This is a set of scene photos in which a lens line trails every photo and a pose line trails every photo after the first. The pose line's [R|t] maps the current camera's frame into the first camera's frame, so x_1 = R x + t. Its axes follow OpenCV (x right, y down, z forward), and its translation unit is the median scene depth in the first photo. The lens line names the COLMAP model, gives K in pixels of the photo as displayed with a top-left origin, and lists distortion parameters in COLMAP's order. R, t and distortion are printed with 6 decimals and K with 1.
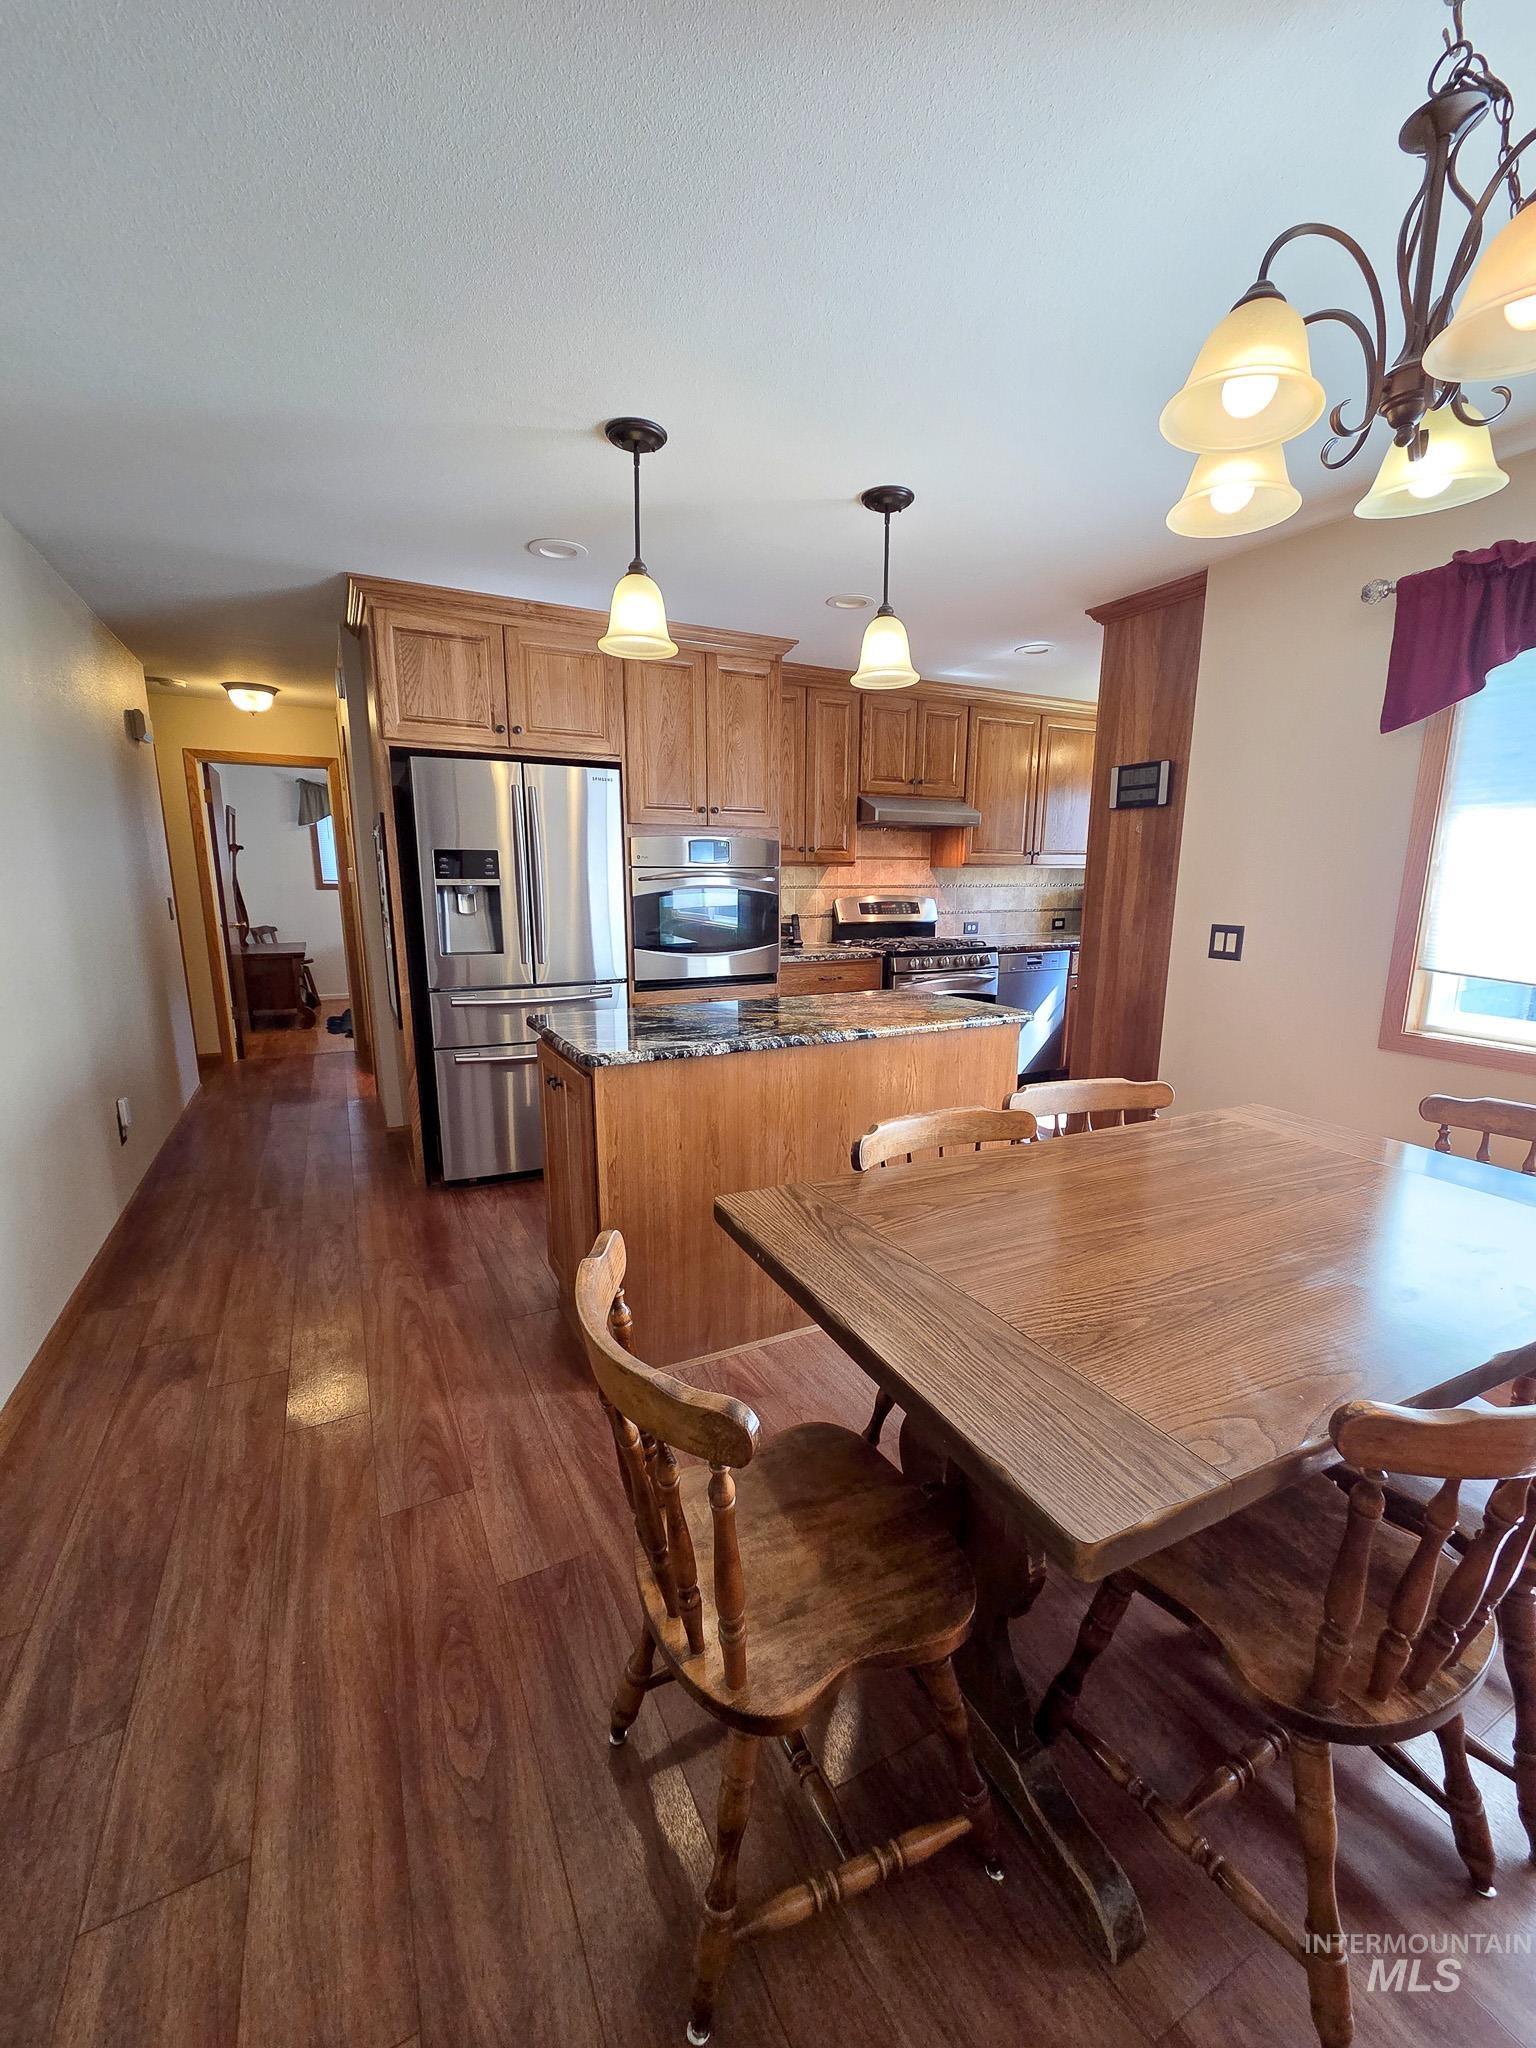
lens RADIAL K [[836.1, 0, 778.1], [0, 836.1, 1042.9], [0, 0, 1]] dist [0.006746, -0.001806]
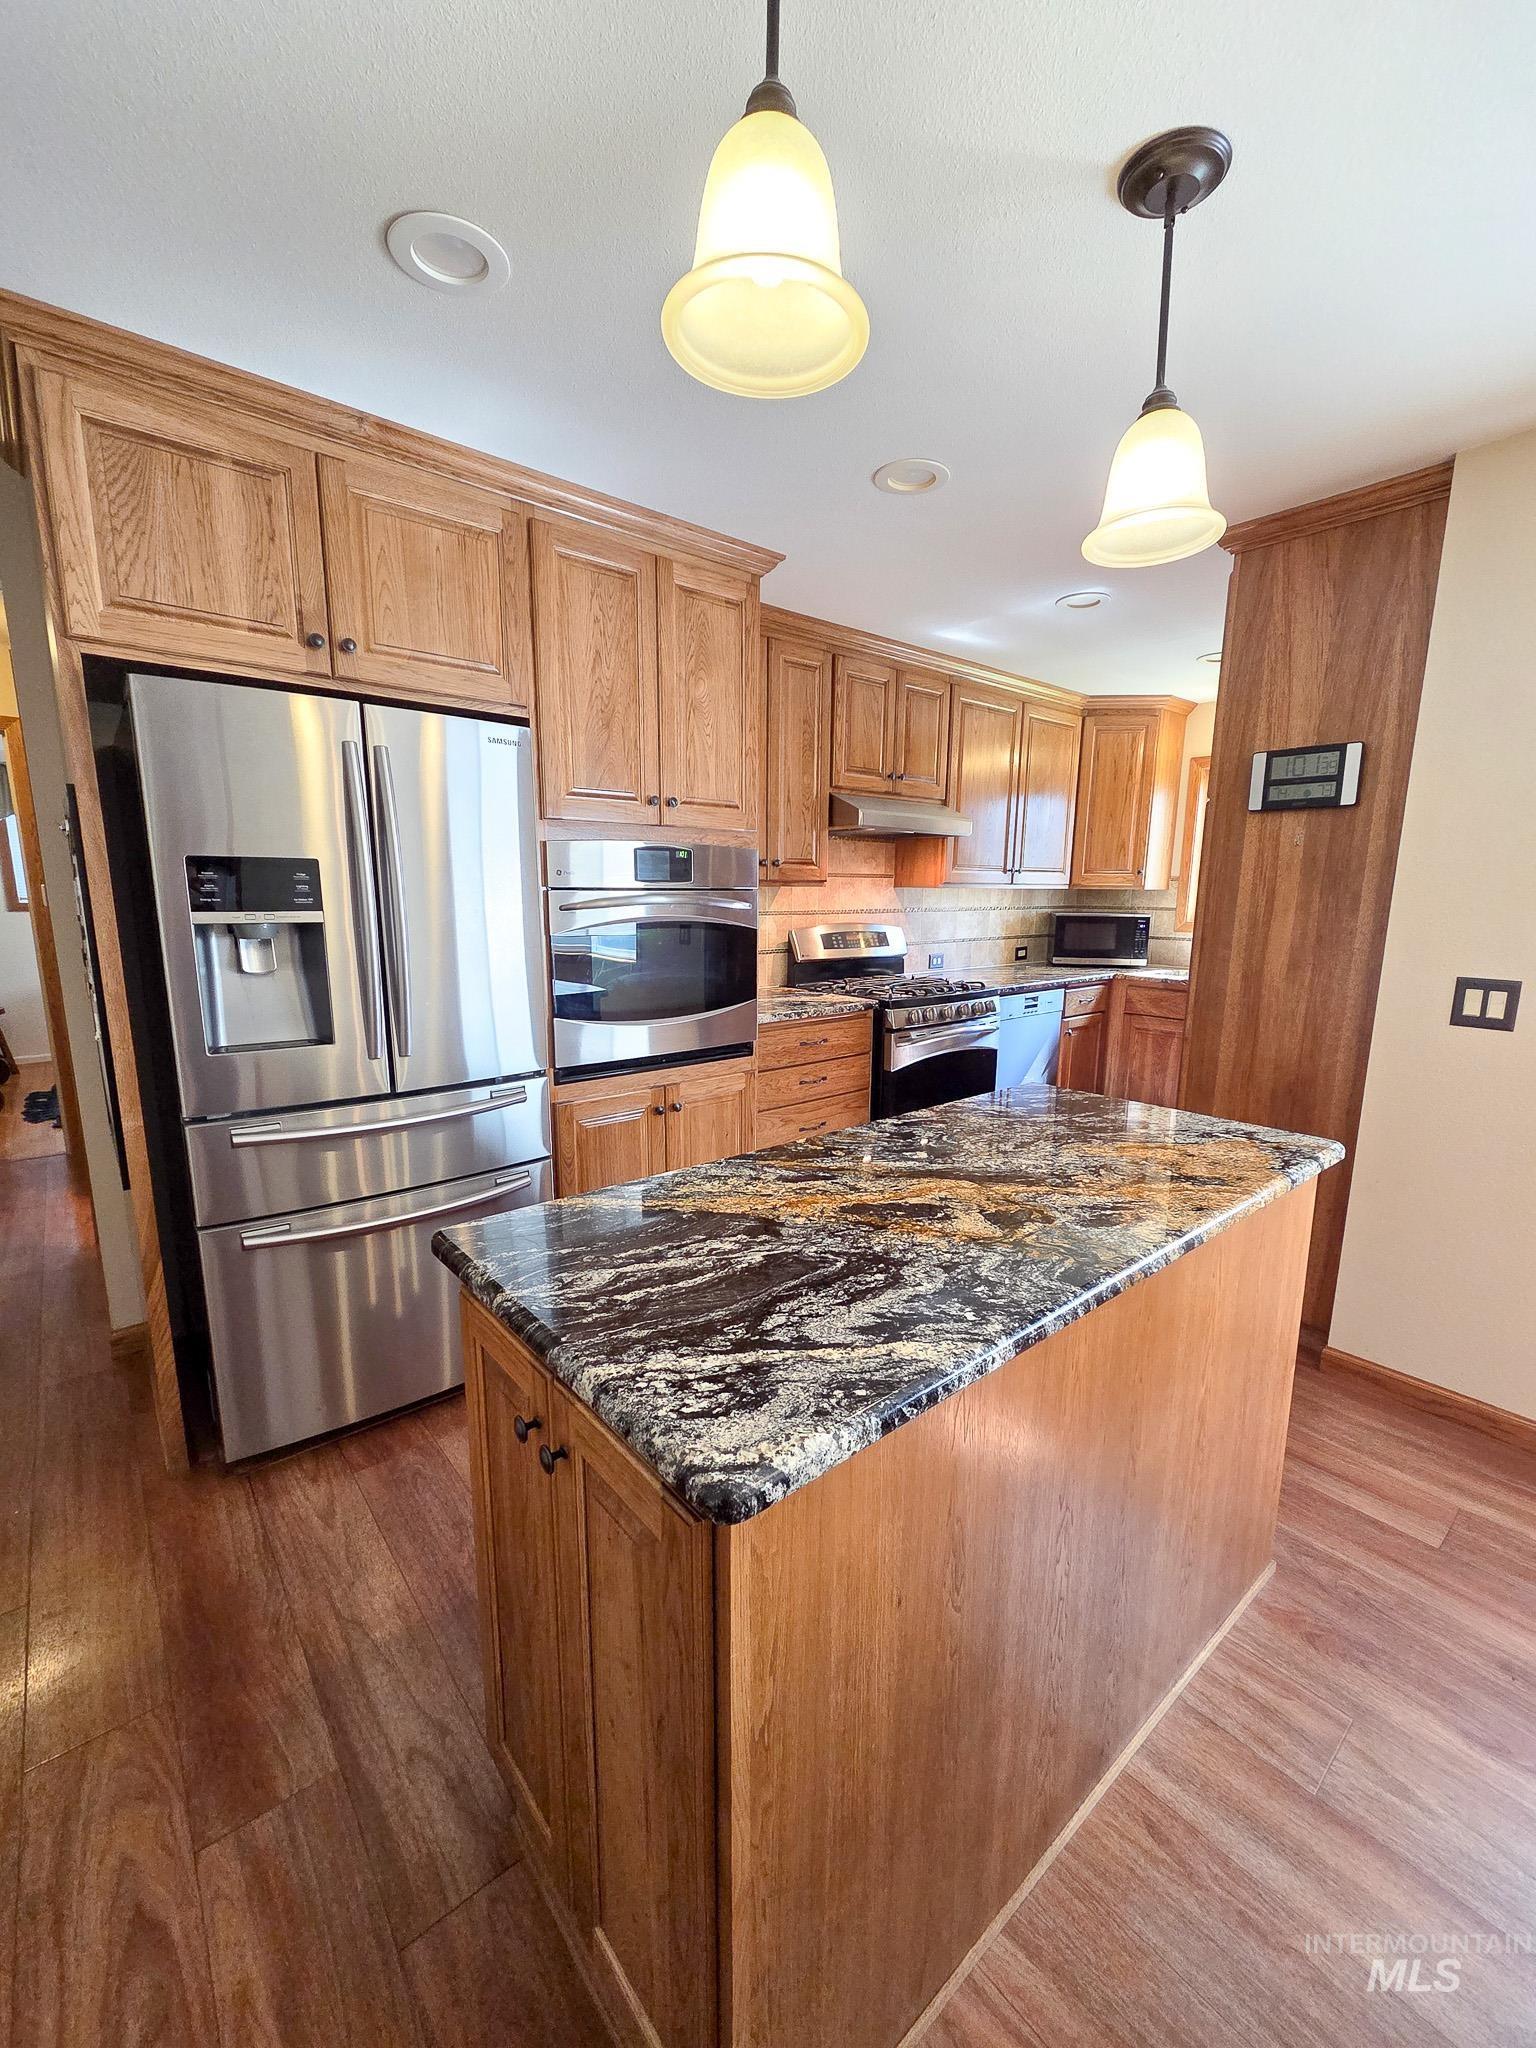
lens RADIAL K [[836.1, 0, 777.1], [0, 836.1, 1041.7], [0, 0, 1]] dist [0.006746, -0.001806]
pose [[0.976459, -0.035131, 0.212825, -0.162121], [0.038828, 0.999158, -0.013219, -0.091578], [-0.212182, 0.021171, 0.977001, 0.402126]]
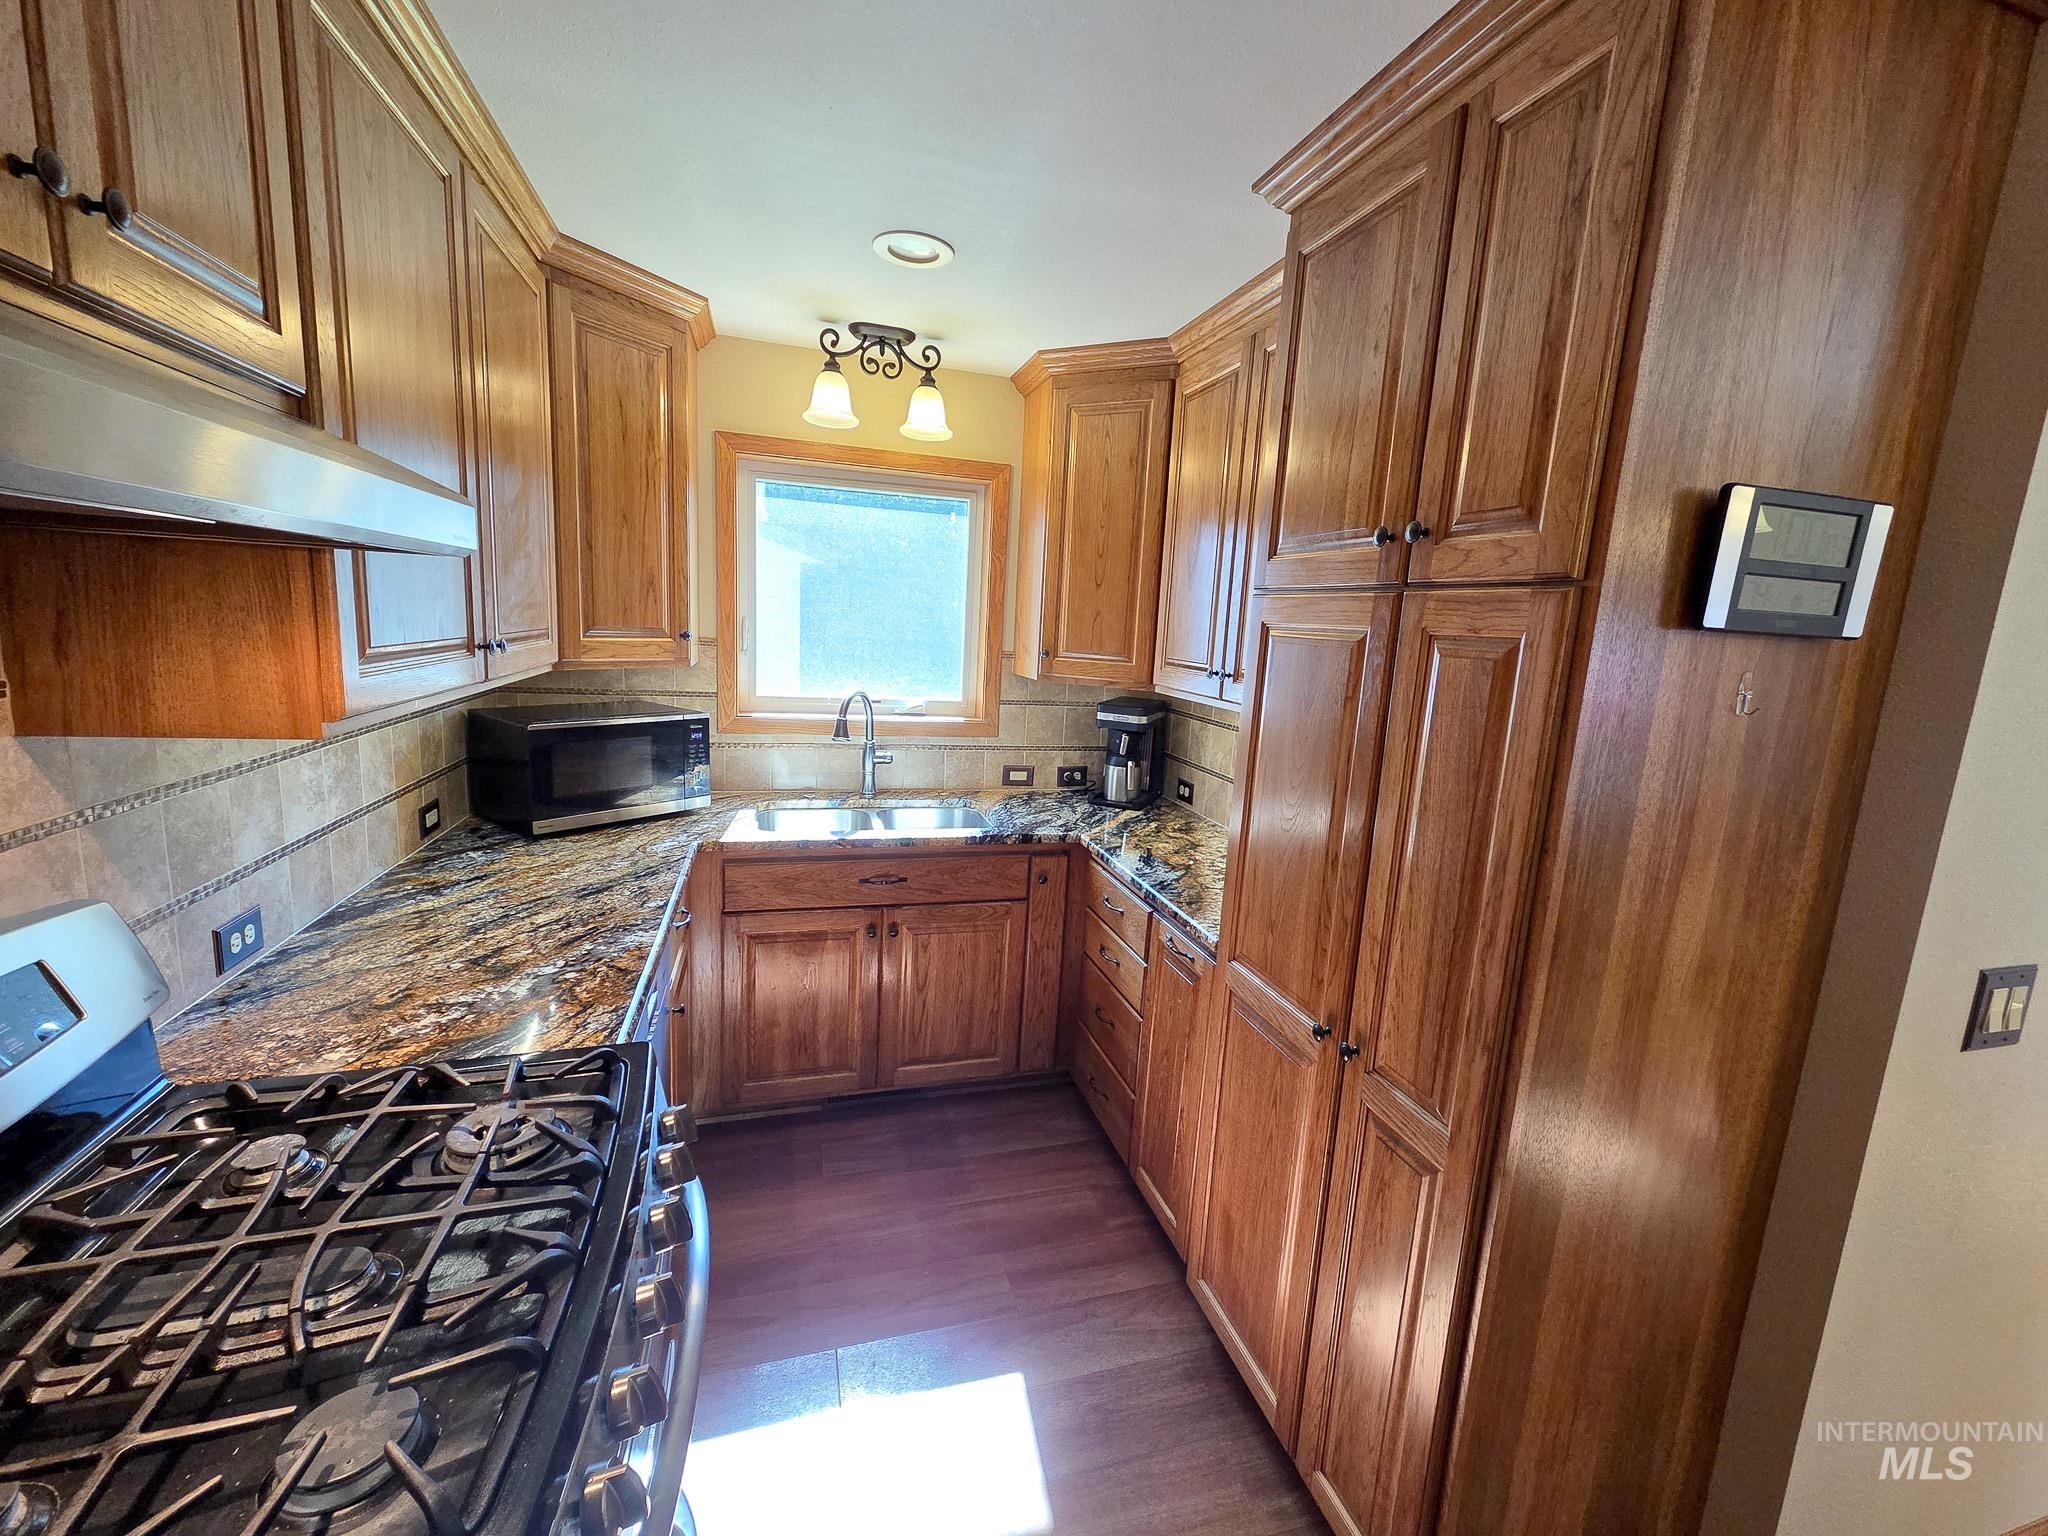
lens RADIAL K [[836.1, 0, 1038.1], [0, 836.1, 761.0], [0, 0, 1]] dist [0.006746, -0.001806]
pose [[0.187202, -0.157758, 0.969571, 0.073166], [0.144431, 0.980713, 0.131685, -0.314986], [-0.971646, 0.115384, 0.206377, 1.201492]]
